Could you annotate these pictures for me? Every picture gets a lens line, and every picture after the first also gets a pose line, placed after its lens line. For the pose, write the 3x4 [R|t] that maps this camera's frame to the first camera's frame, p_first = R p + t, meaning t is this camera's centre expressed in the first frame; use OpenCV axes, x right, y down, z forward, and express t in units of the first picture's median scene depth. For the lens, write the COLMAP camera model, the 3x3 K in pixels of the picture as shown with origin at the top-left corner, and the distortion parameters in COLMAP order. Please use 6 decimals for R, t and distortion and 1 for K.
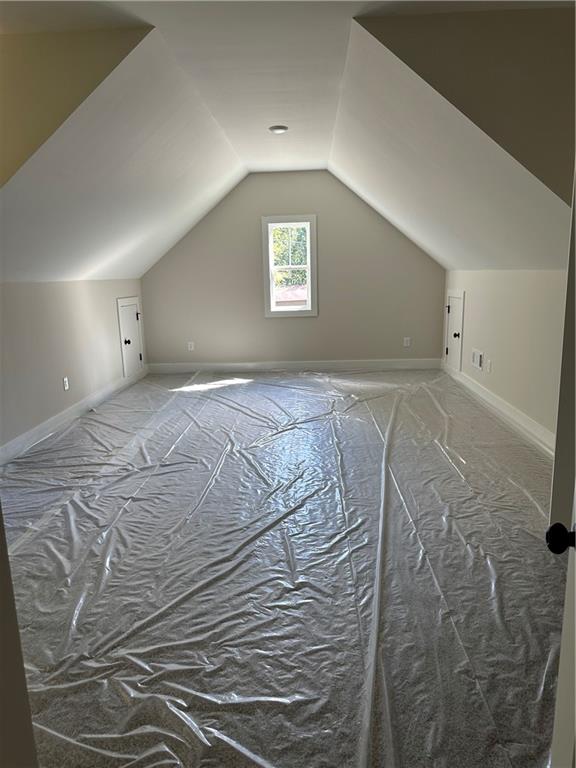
lens RADIAL K [[539.1, 0, 282.6], [0, 539.1, 384.4], [0, 0, 1]] dist [0.059143, -0.073195]
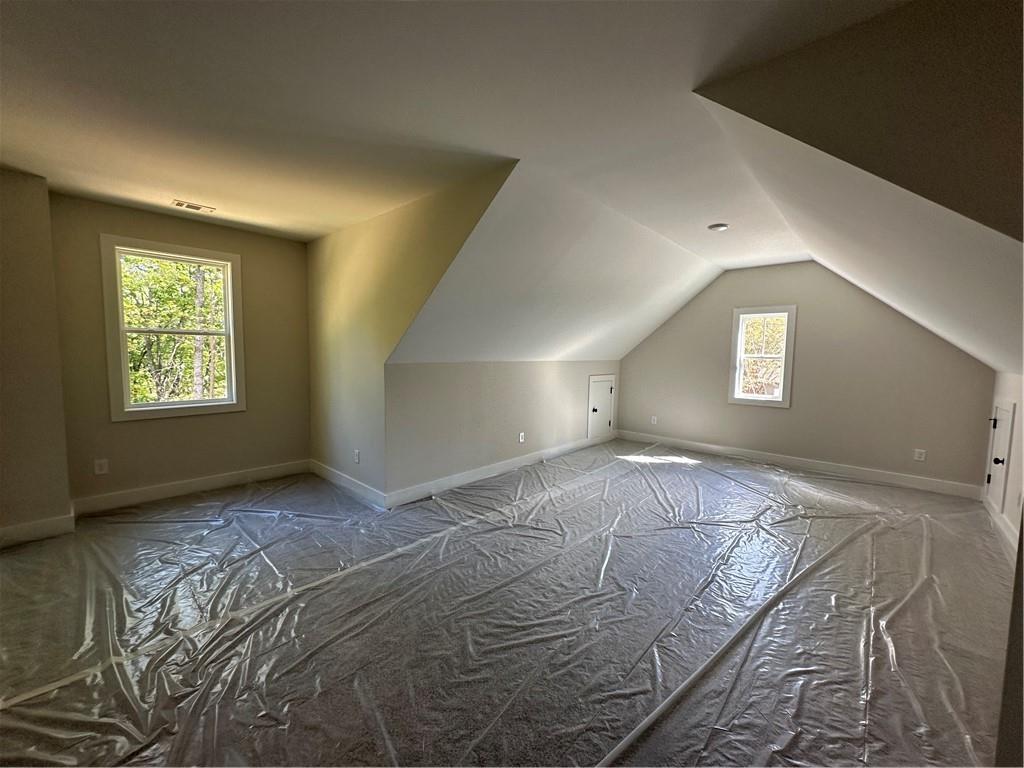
lens RADIAL K [[406.3, 0, 514.9], [0, 406.3, 380.1], [0, 0, 1]] dist [-0.002218, 0.000356]
pose [[0.770142, 0.084681, -0.632227, 0.154048], [-0.164555, 0.983975, -0.068658, -0.052915], [0.616281, 0.156913, 0.771736, 0.164697]]
